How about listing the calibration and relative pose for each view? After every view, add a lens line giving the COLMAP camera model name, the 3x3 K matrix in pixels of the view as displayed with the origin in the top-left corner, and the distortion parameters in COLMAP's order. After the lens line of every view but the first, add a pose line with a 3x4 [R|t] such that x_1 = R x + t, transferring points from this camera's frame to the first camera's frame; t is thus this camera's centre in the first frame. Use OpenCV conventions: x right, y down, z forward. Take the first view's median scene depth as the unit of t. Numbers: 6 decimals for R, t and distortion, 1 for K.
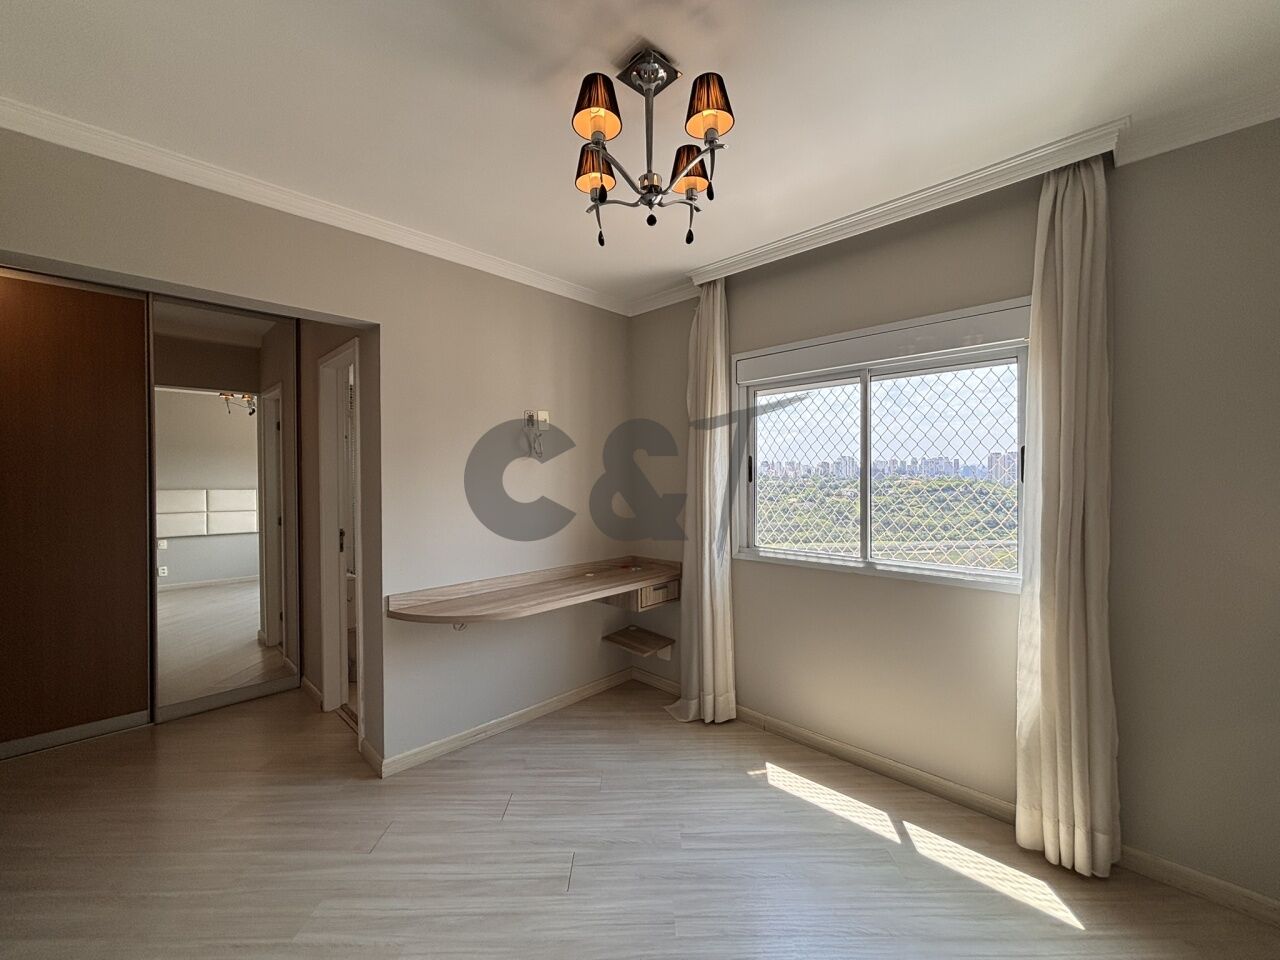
lens RADIAL K [[516.5, 0, 642.1], [0, 516.5, 485.0], [0, 0, 1]] dist [-0.002417, 0.001518]
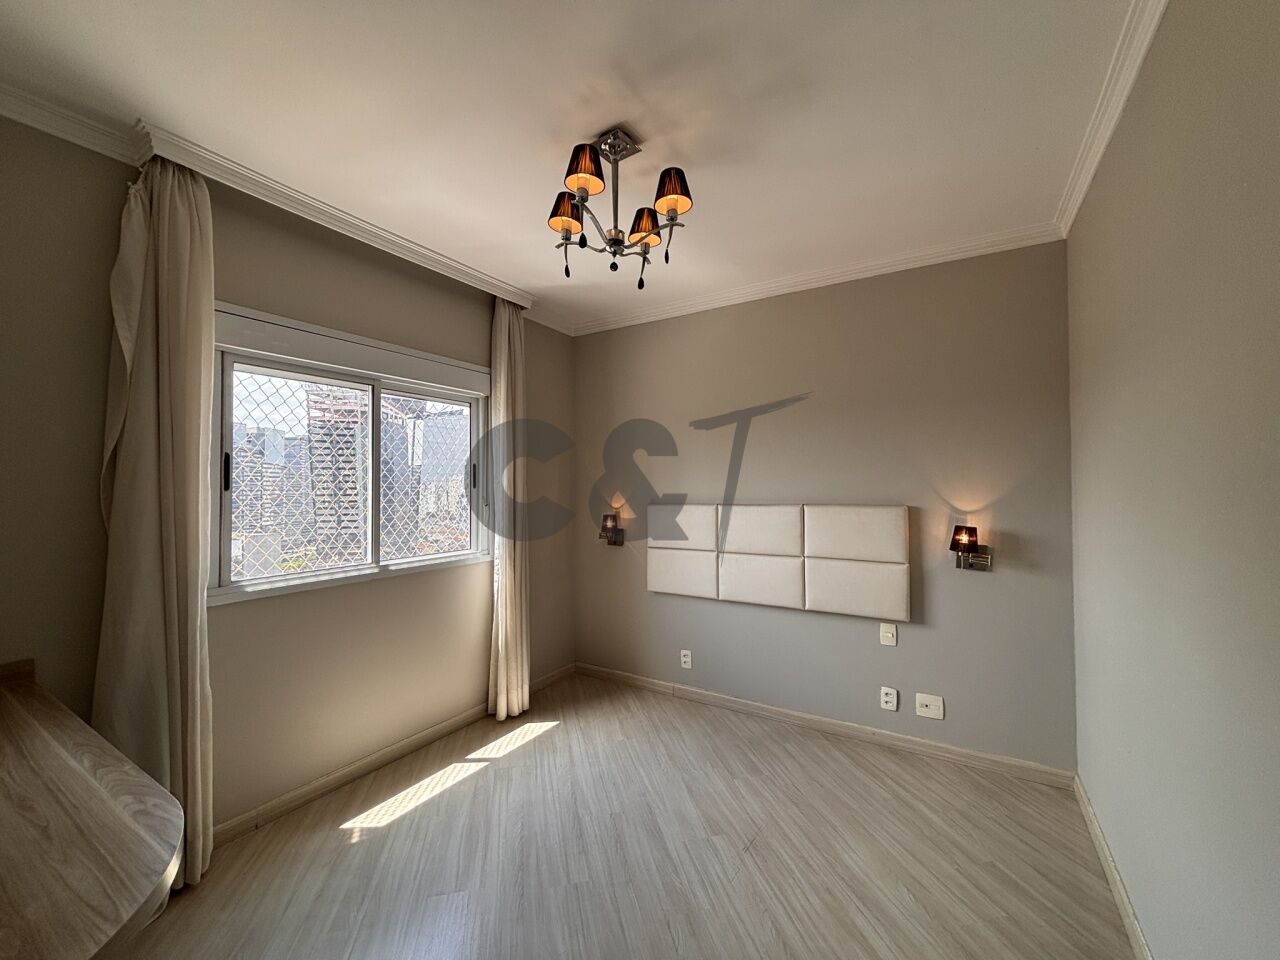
lens RADIAL K [[516.5, 0, 645.1], [0, 516.5, 479.5], [0, 0, 1]] dist [-0.002417, 0.001518]
pose [[-0.219928, 0.011184, 0.975452, -0.744280], [0.014813, 0.999857, -0.008125, -0.008452], [-0.975404, 0.012662, -0.220062, 0.760025]]
